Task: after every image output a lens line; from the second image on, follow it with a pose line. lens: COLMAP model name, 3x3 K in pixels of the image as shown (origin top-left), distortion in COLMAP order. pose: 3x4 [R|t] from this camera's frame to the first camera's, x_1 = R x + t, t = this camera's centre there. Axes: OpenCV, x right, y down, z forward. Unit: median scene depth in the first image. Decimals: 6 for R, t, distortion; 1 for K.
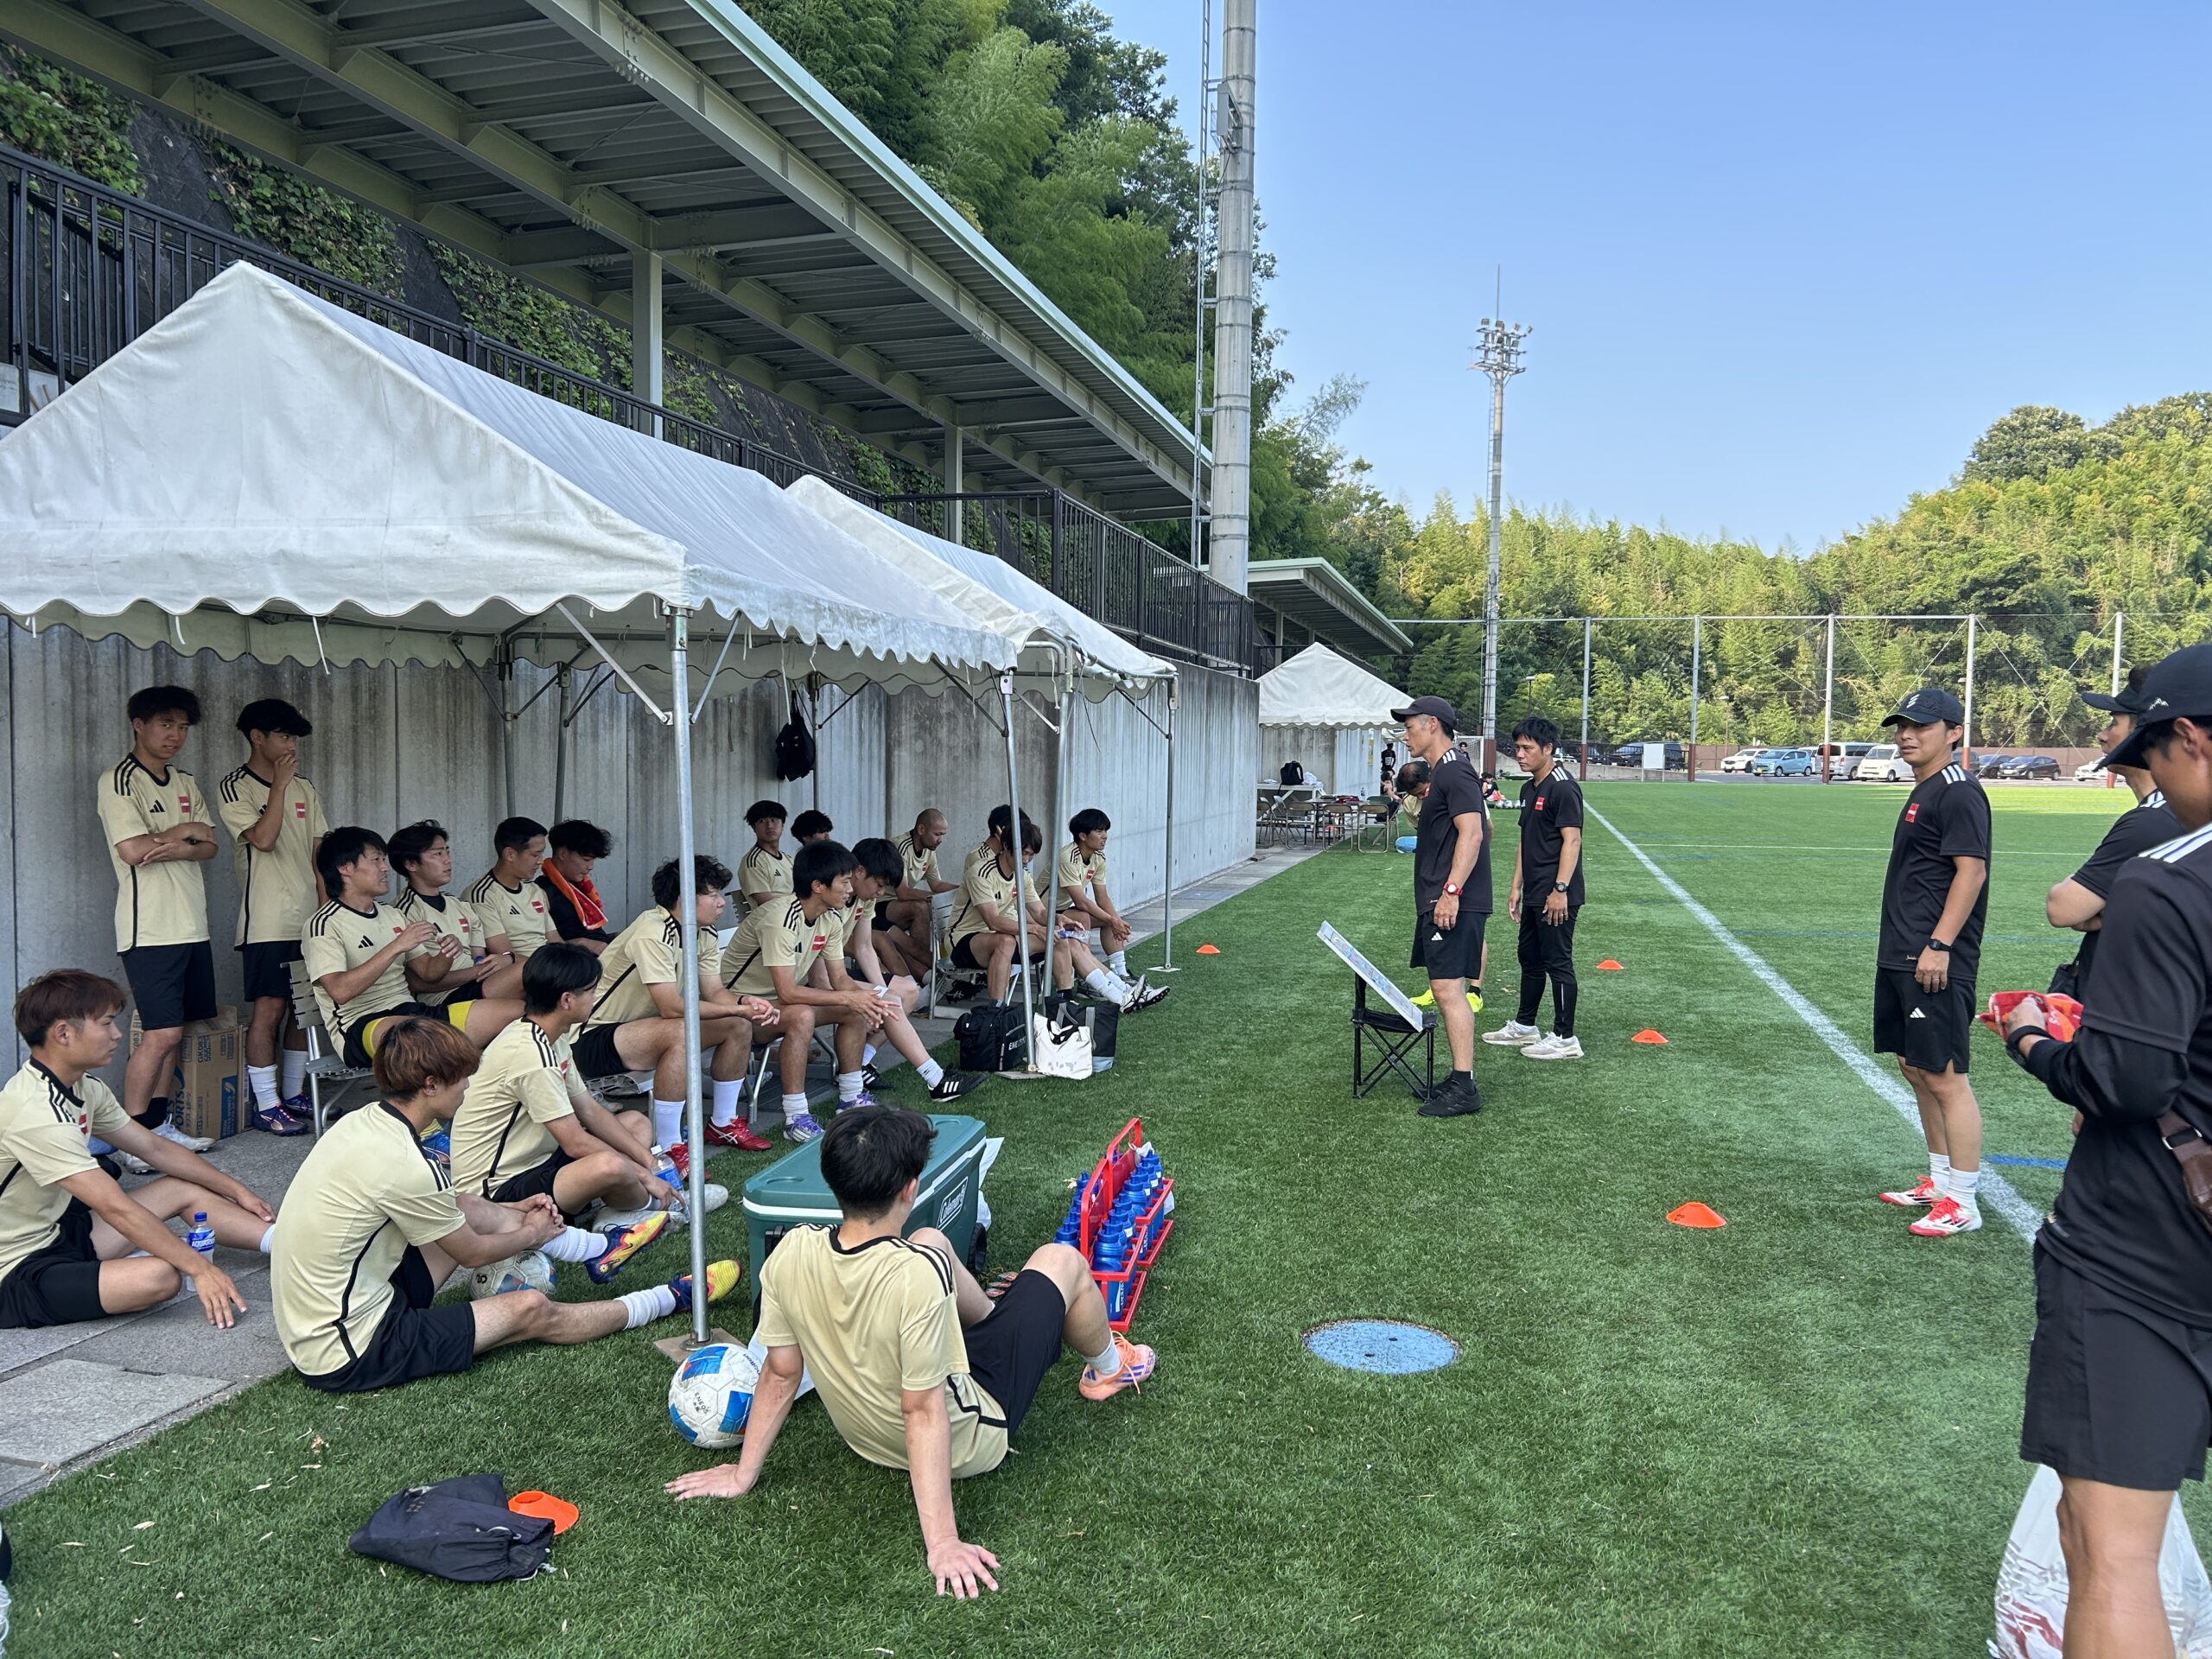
lens RADIAL K [[1661.8, 0, 1108.7], [0, 1661.8, 840.8], [0, 0, 1]] dist [0.053041, -0.056609]
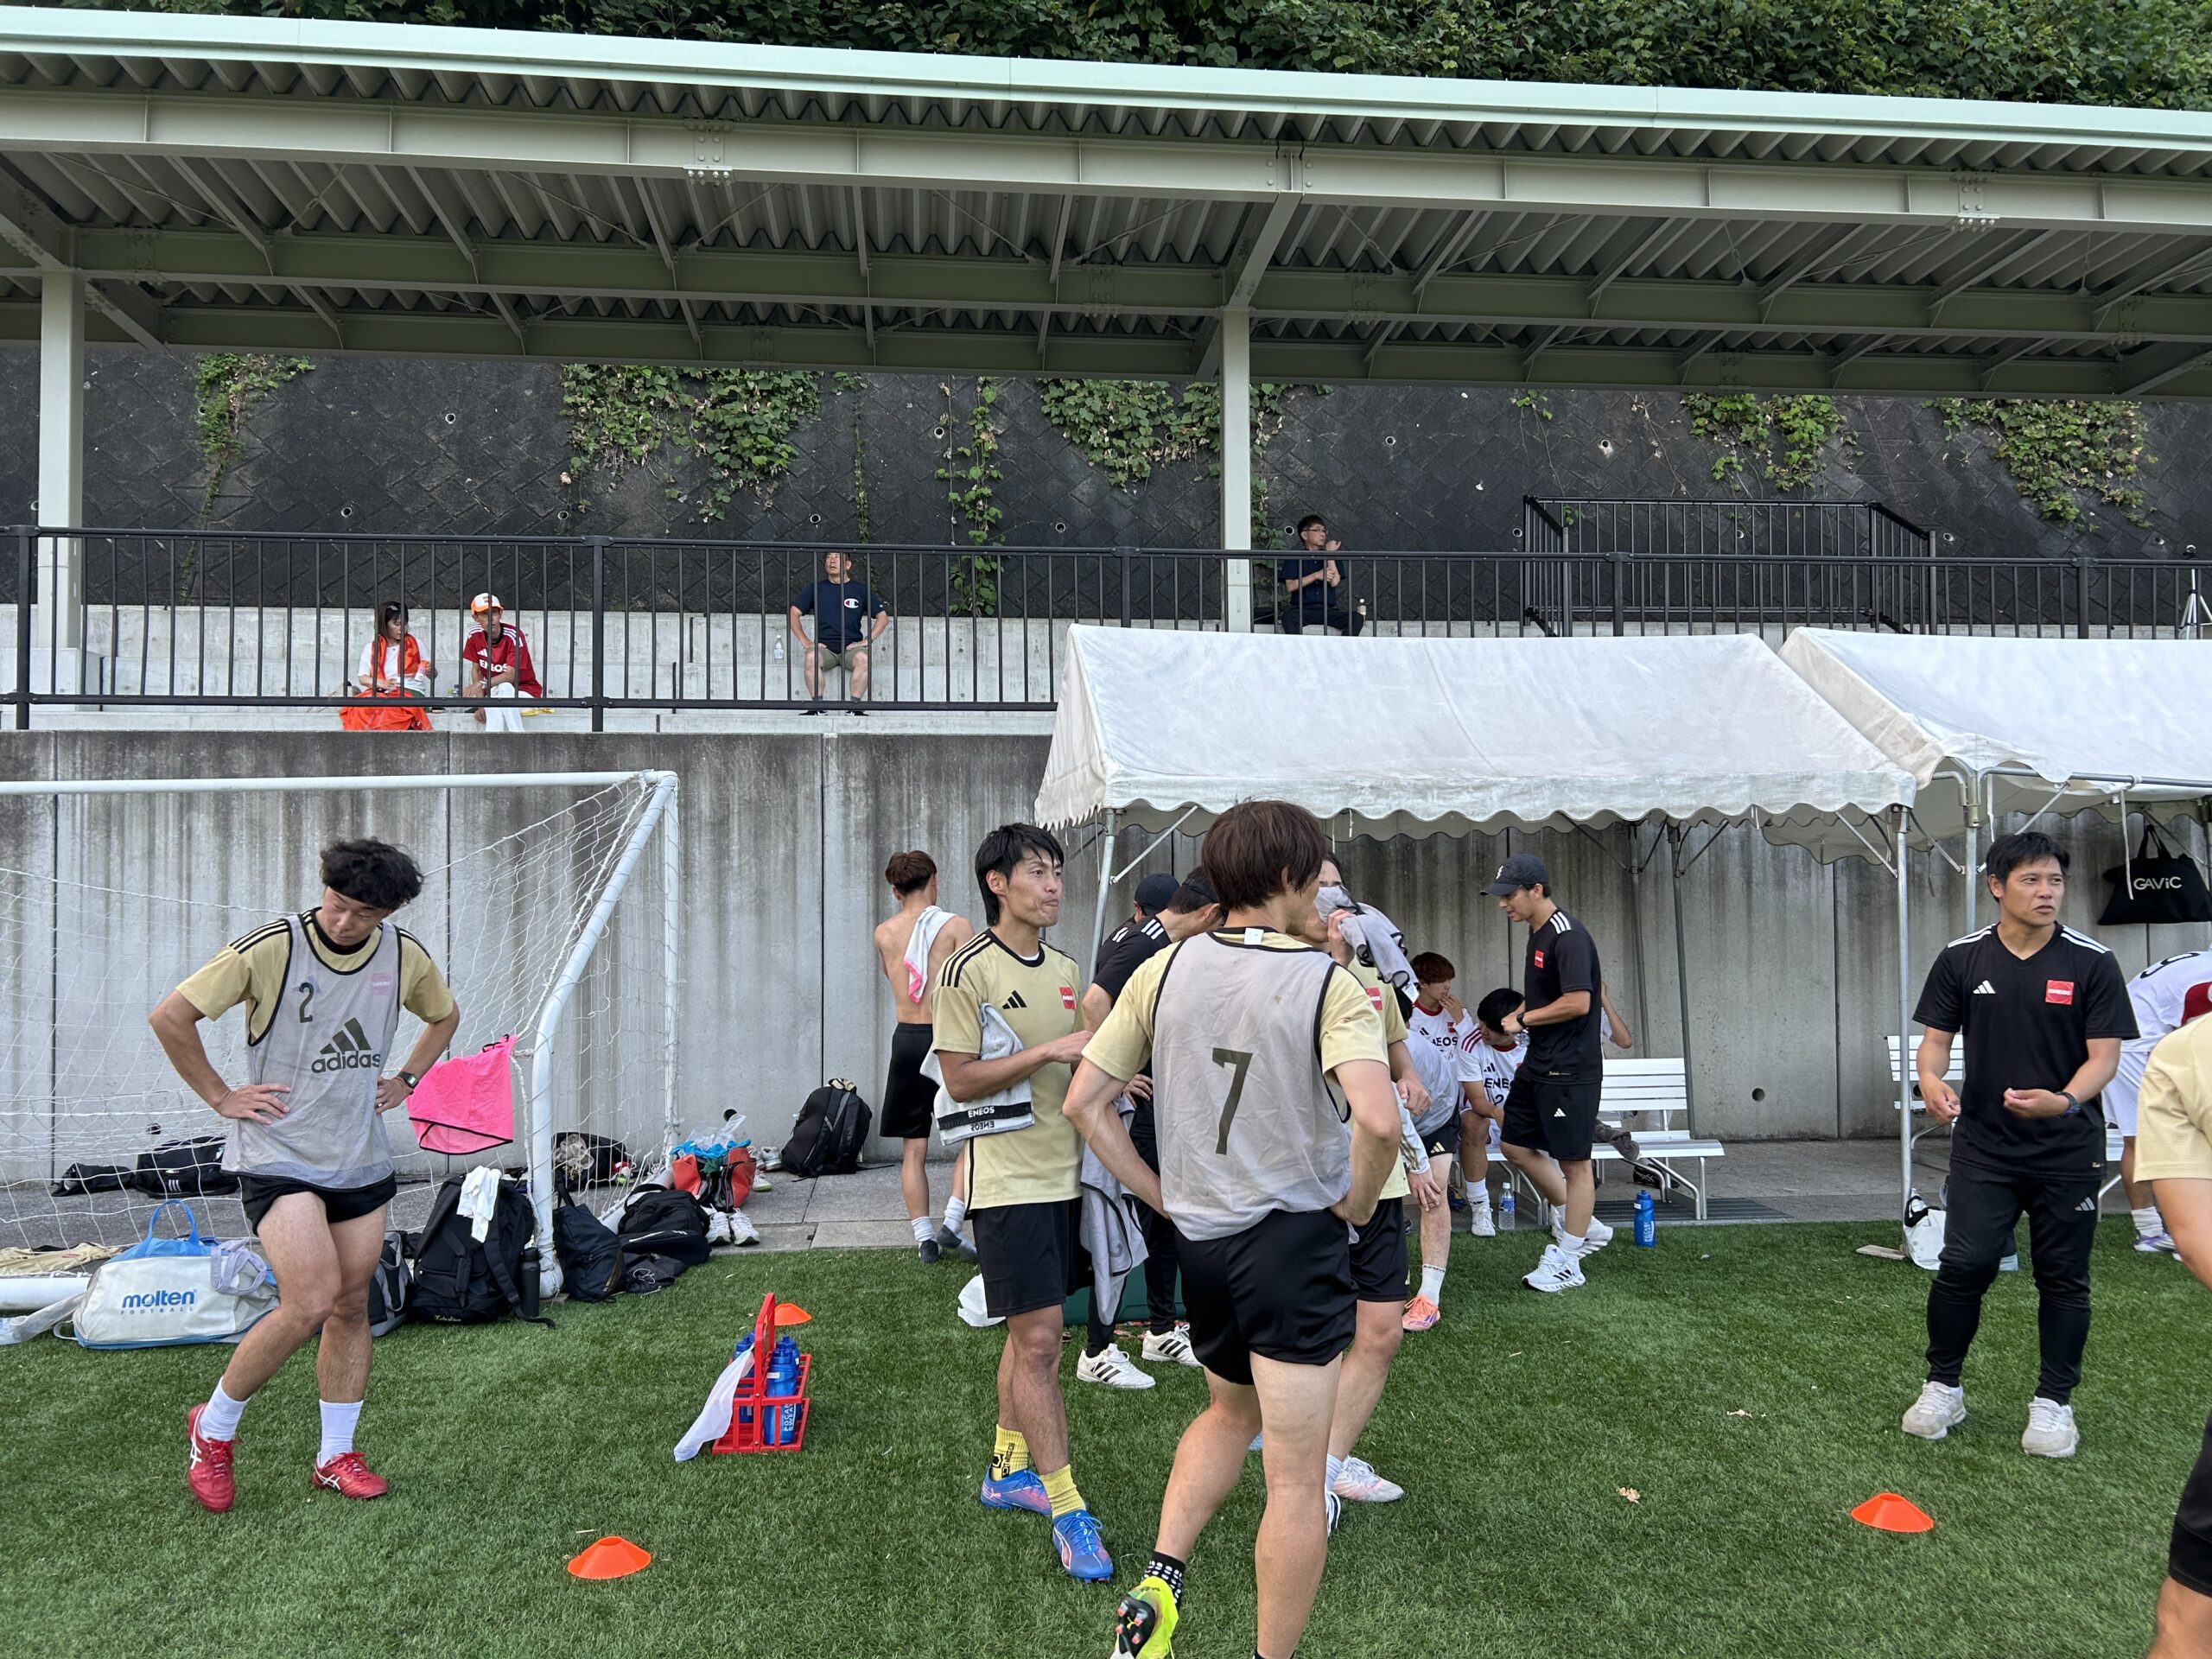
lens RADIAL K [[1661.8, 0, 1120.9], [0, 1661.8, 838.9], [0, 0, 1]] dist [0.053041, -0.056609]
pose [[0.352639, -0.042114, -0.934811, 0.219504], [-0.040486, 0.997365, -0.060204, -0.003855], [0.934883, 0.059077, 0.350004, 0.090624]]
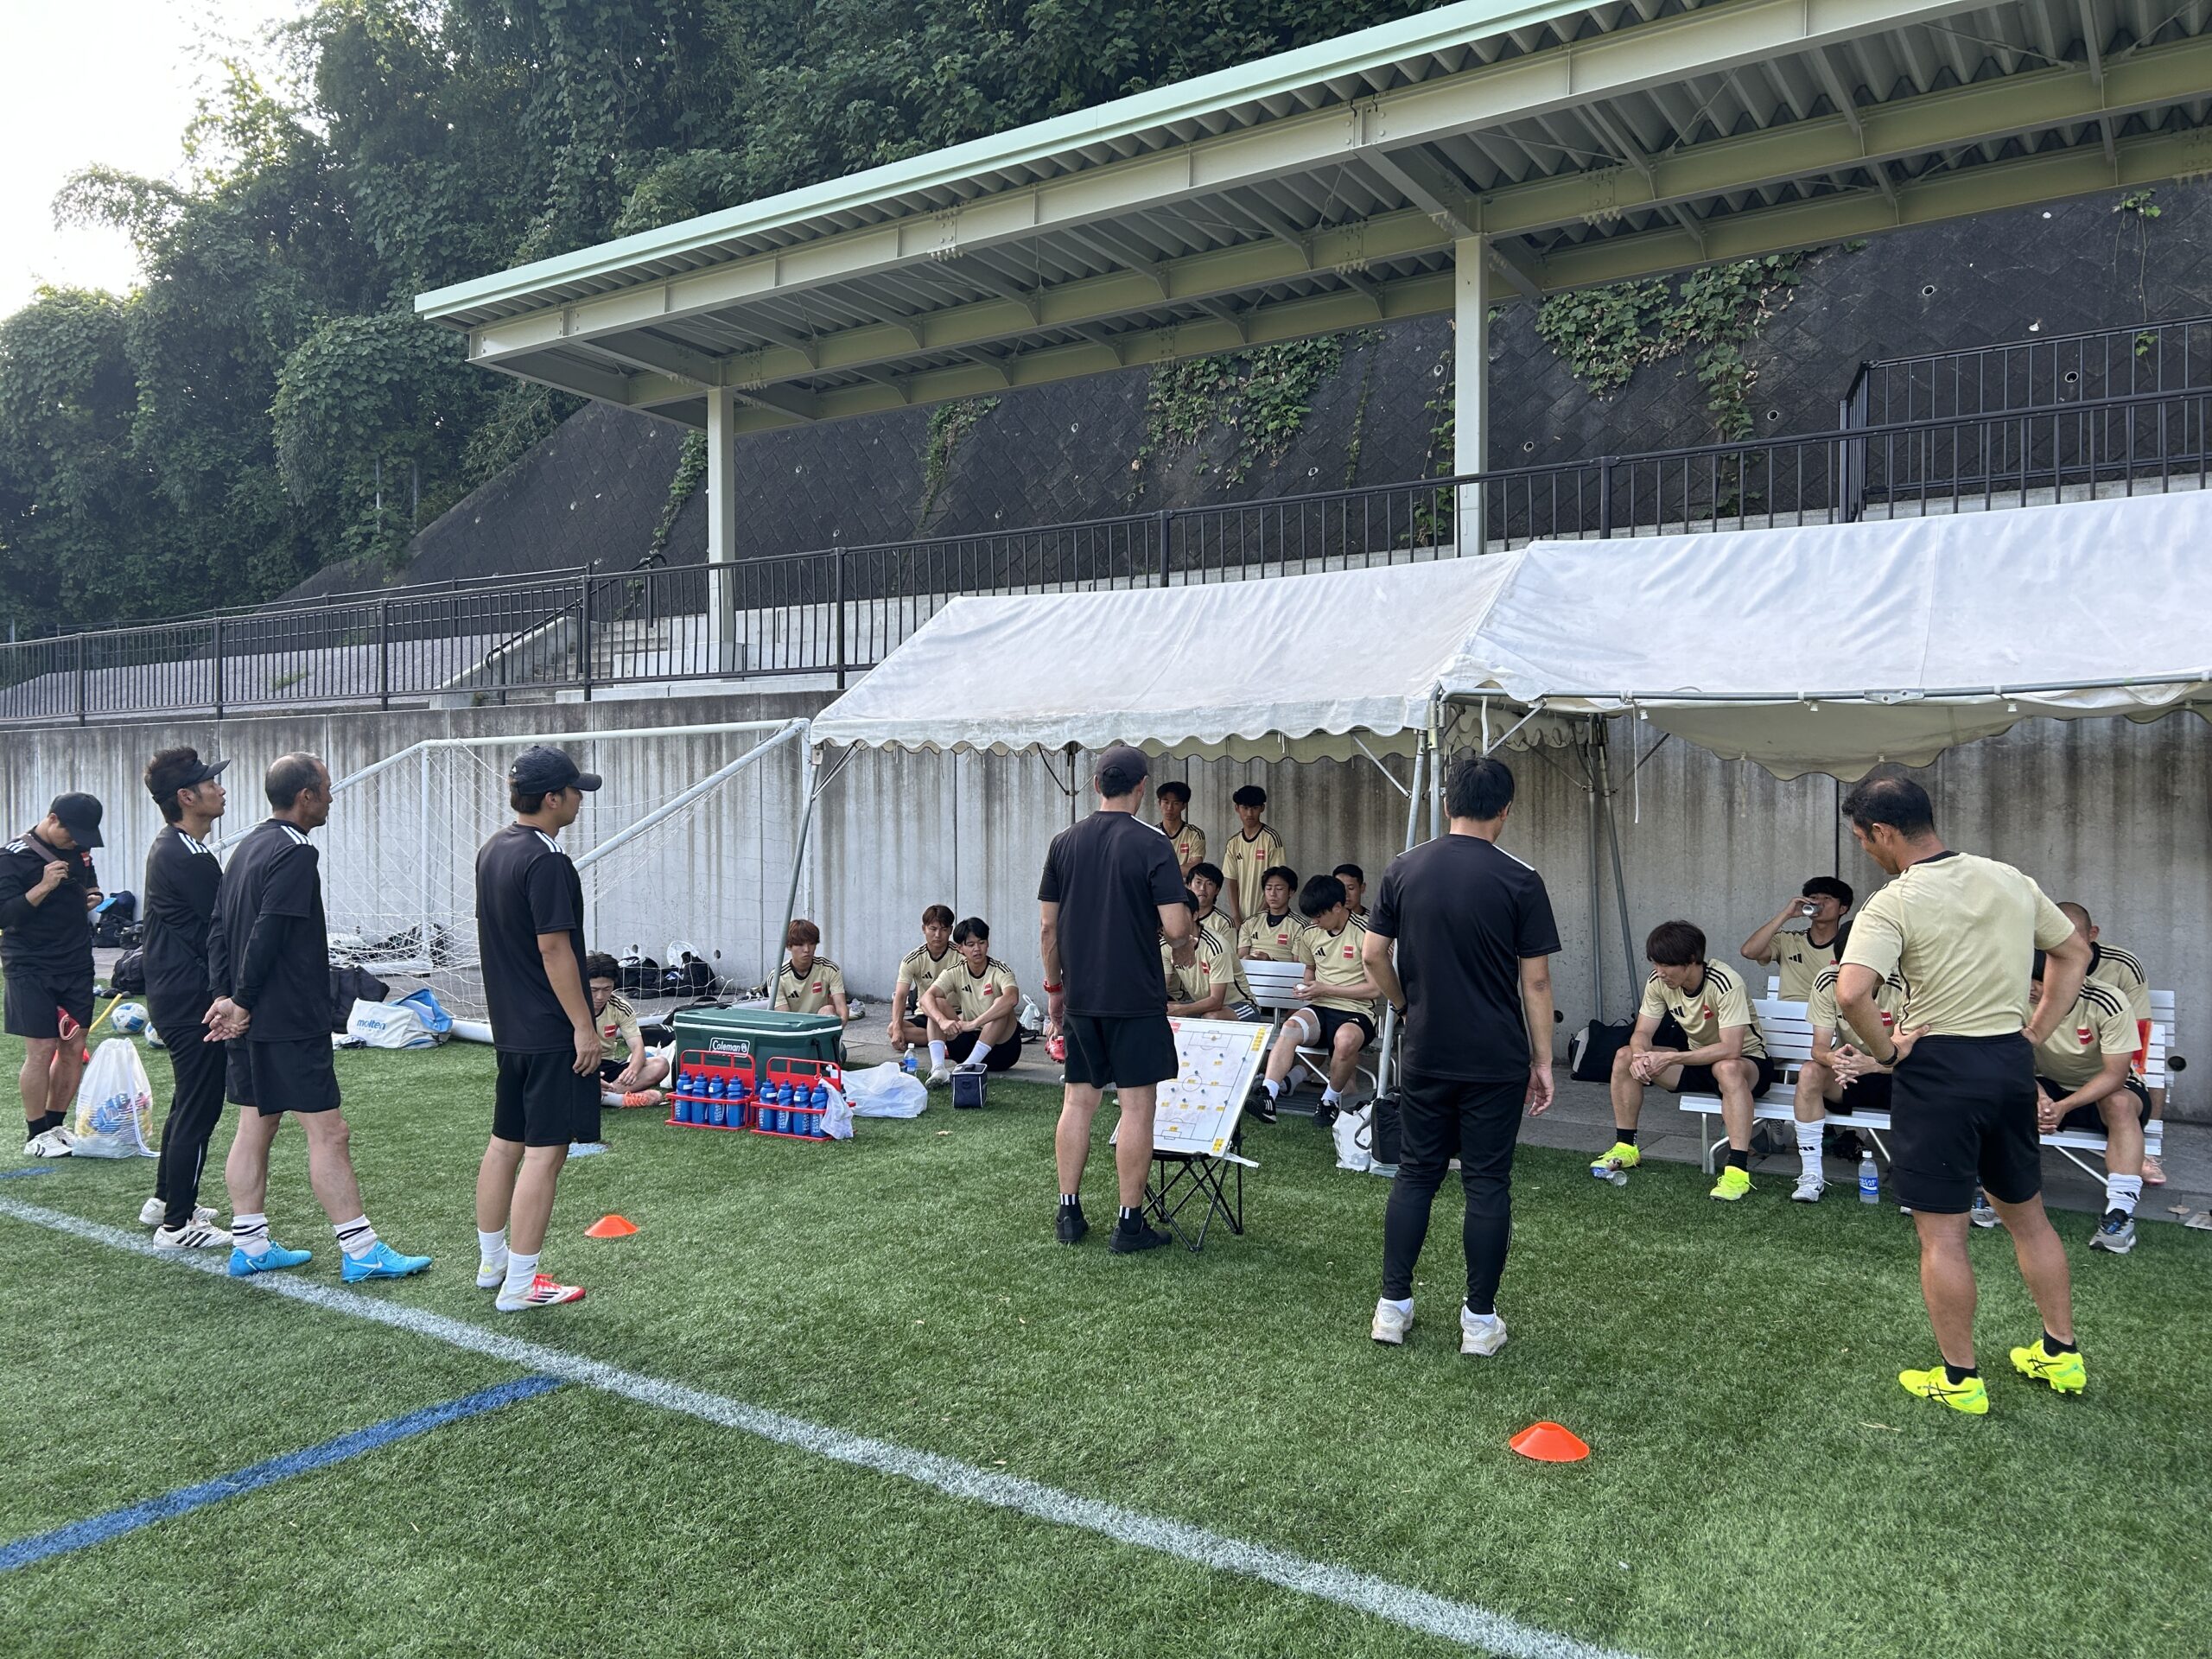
lens RADIAL K [[1661.8, 0, 1090.9], [0, 1661.8, 824.3], [0, 0, 1]] dist [0.053041, -0.056609]
pose [[-0.343600, 0.000026, -0.939116, 0.296656], [-0.056323, 0.998199, 0.020635, -0.019401], [0.937426, 0.059984, -0.342979, 0.385883]]
